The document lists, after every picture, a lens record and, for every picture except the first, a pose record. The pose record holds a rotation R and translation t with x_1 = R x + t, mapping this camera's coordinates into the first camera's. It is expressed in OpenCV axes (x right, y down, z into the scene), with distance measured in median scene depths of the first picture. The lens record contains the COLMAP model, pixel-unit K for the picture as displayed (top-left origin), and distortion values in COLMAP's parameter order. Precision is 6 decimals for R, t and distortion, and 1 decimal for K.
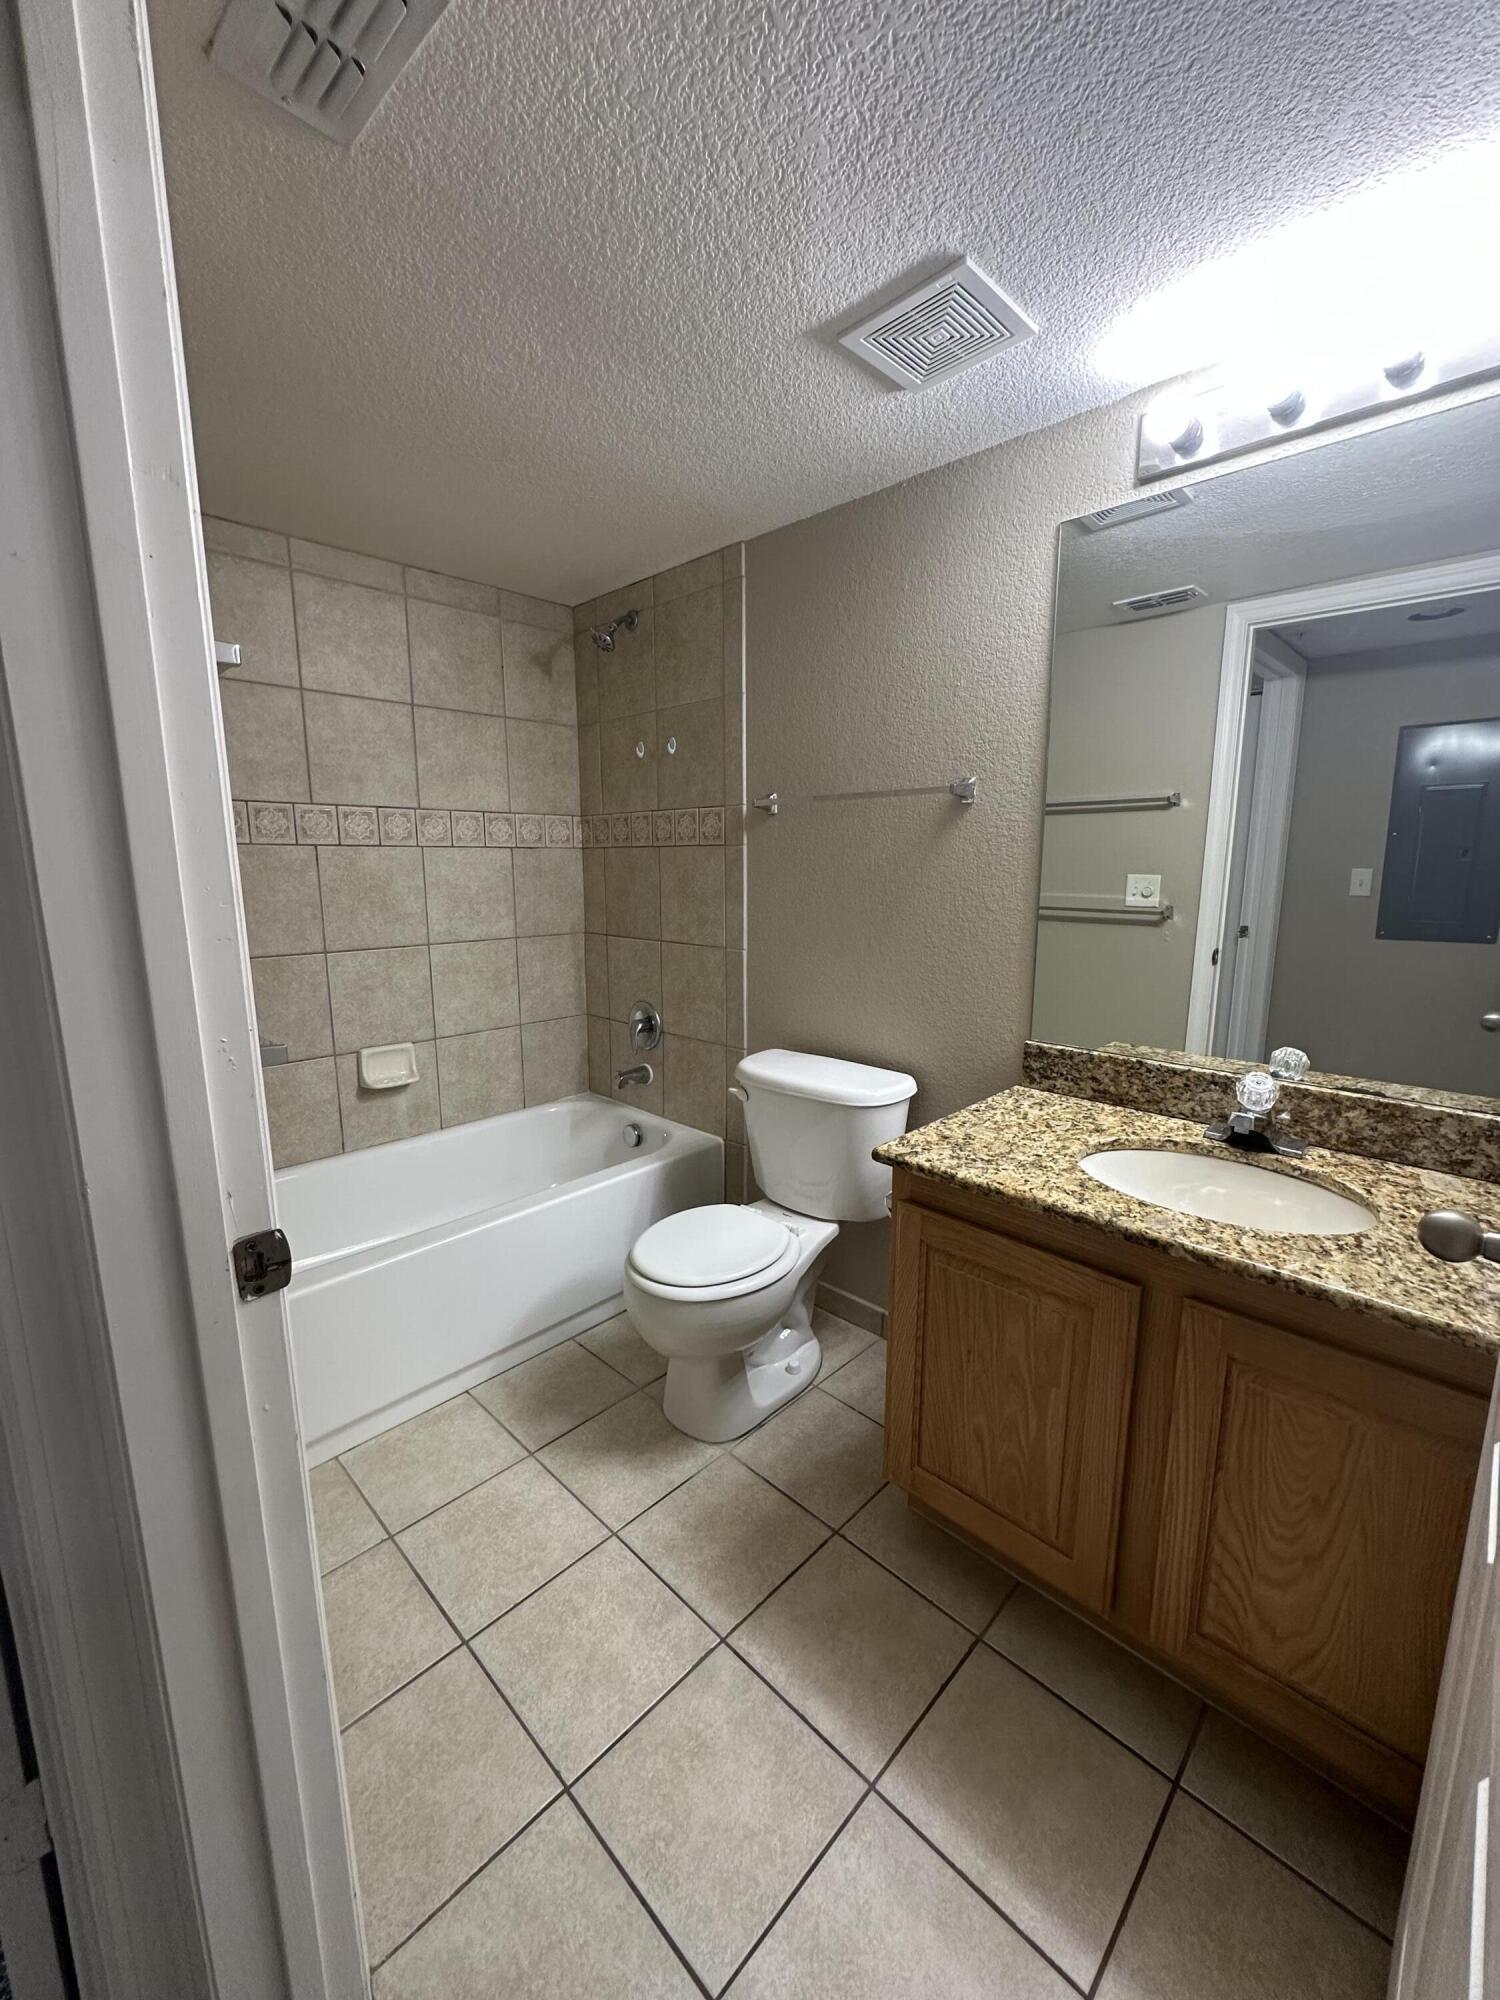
lens RADIAL K [[797.8, 0, 750.5], [0, 797.8, 1001.0], [0, 0, 1]] dist [-0.007511, 0.002053]
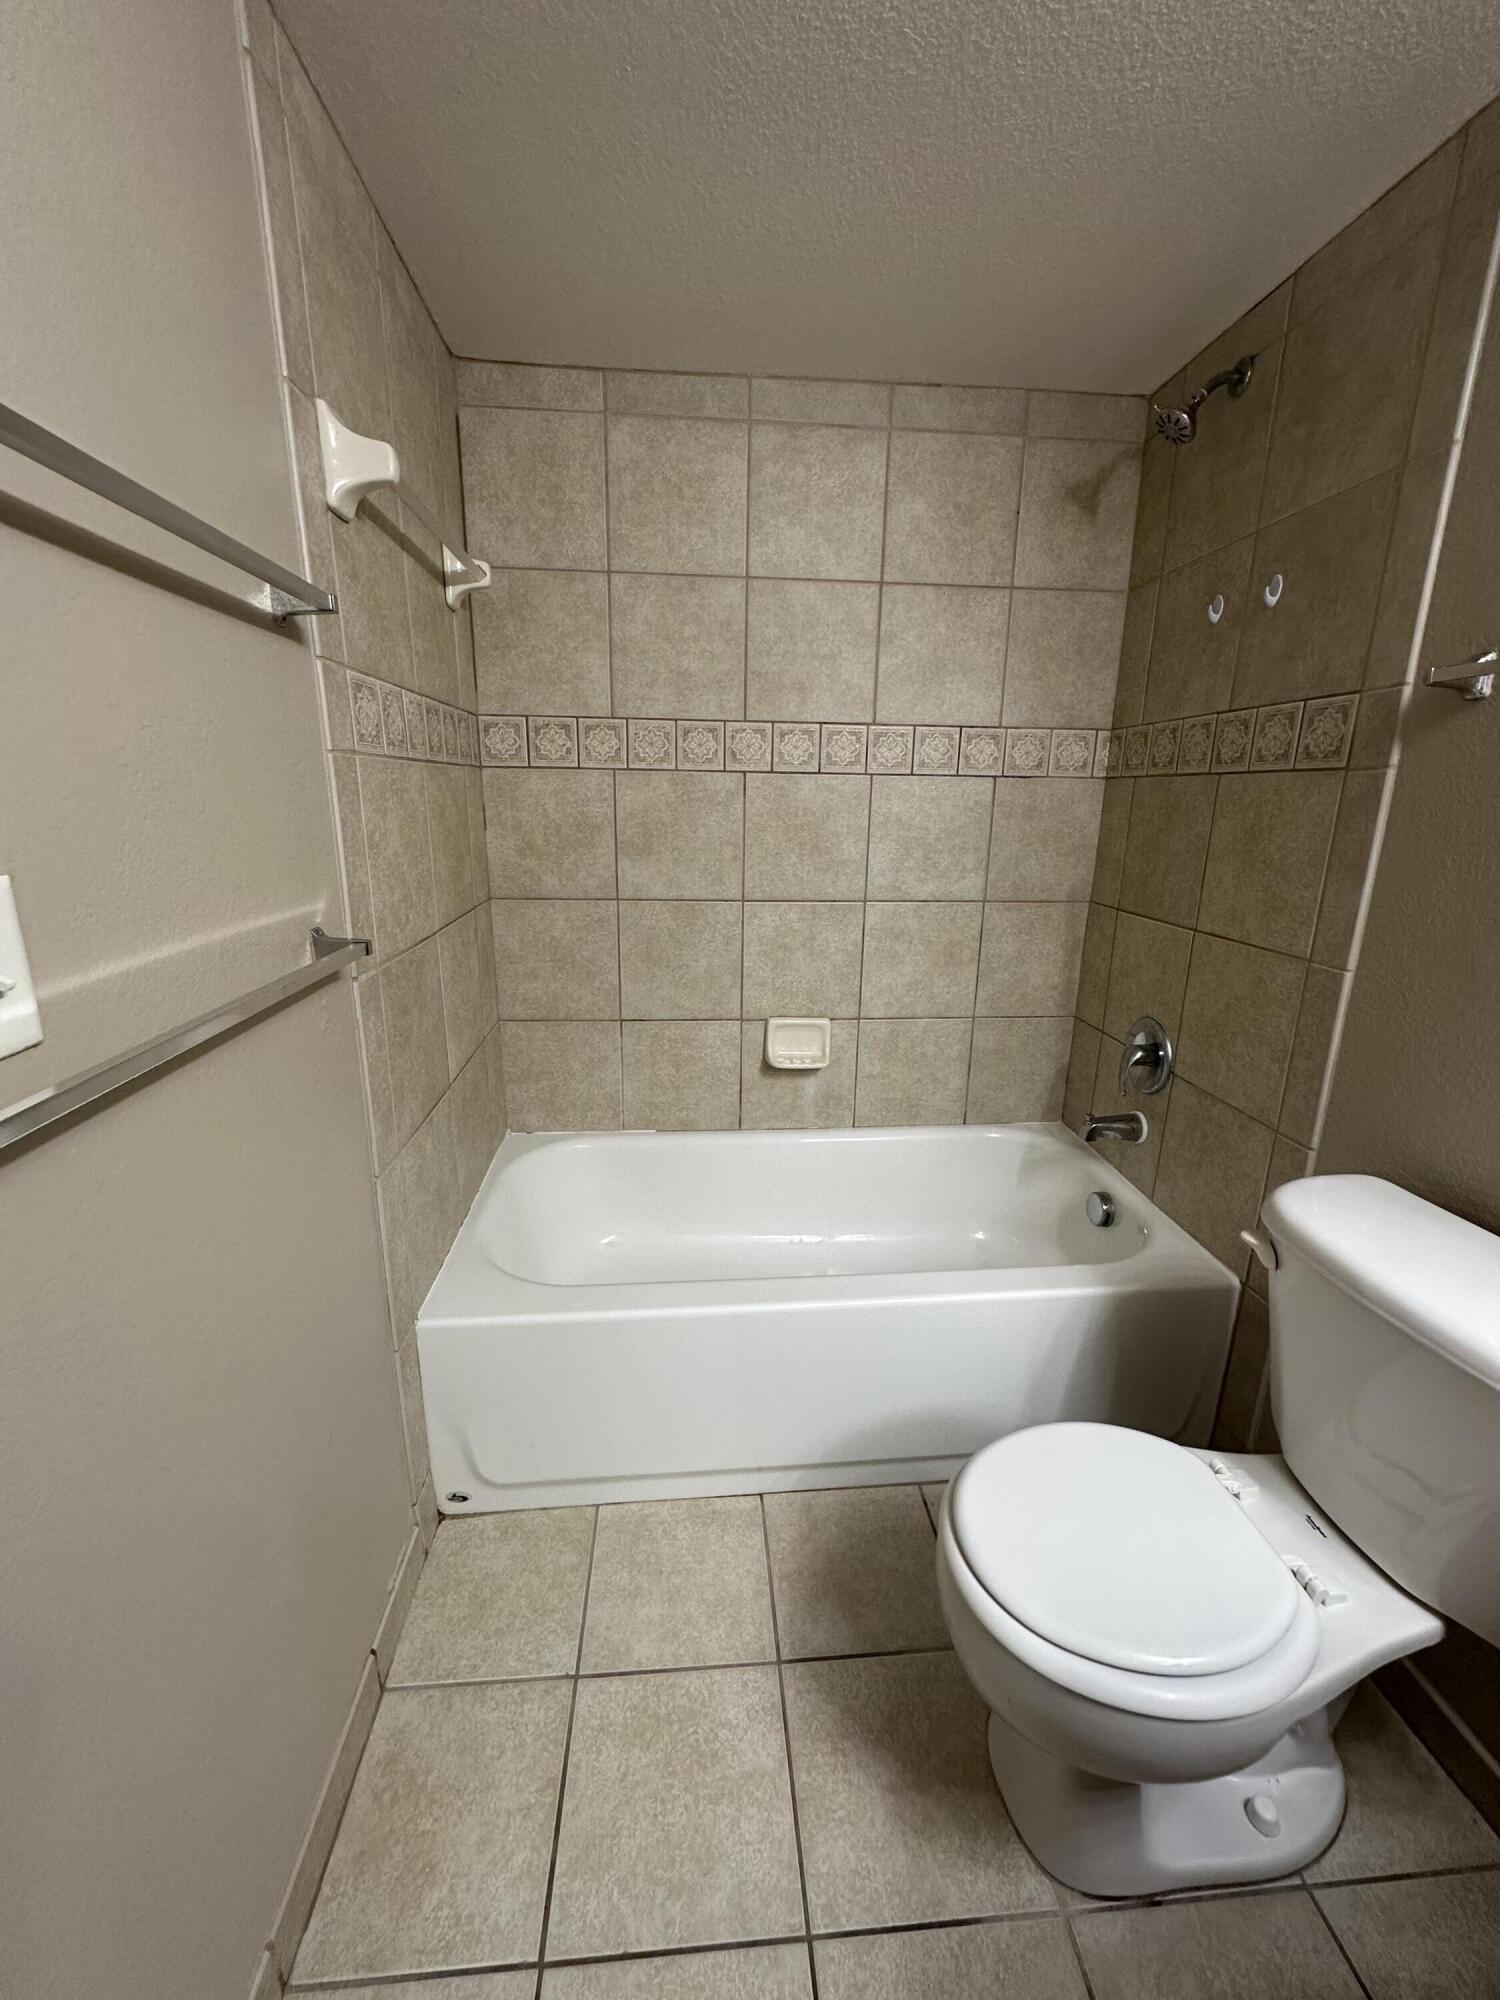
lens RADIAL K [[797.8, 0, 750.5], [0, 797.8, 1001.0], [0, 0, 1]] dist [-0.007511, 0.002053]
pose [[0.751179, 0.175696, -0.636287, 0.033509], [-0.127989, 0.984401, 0.120721, -0.058268], [0.647572, -0.009245, 0.761948, 0.348665]]
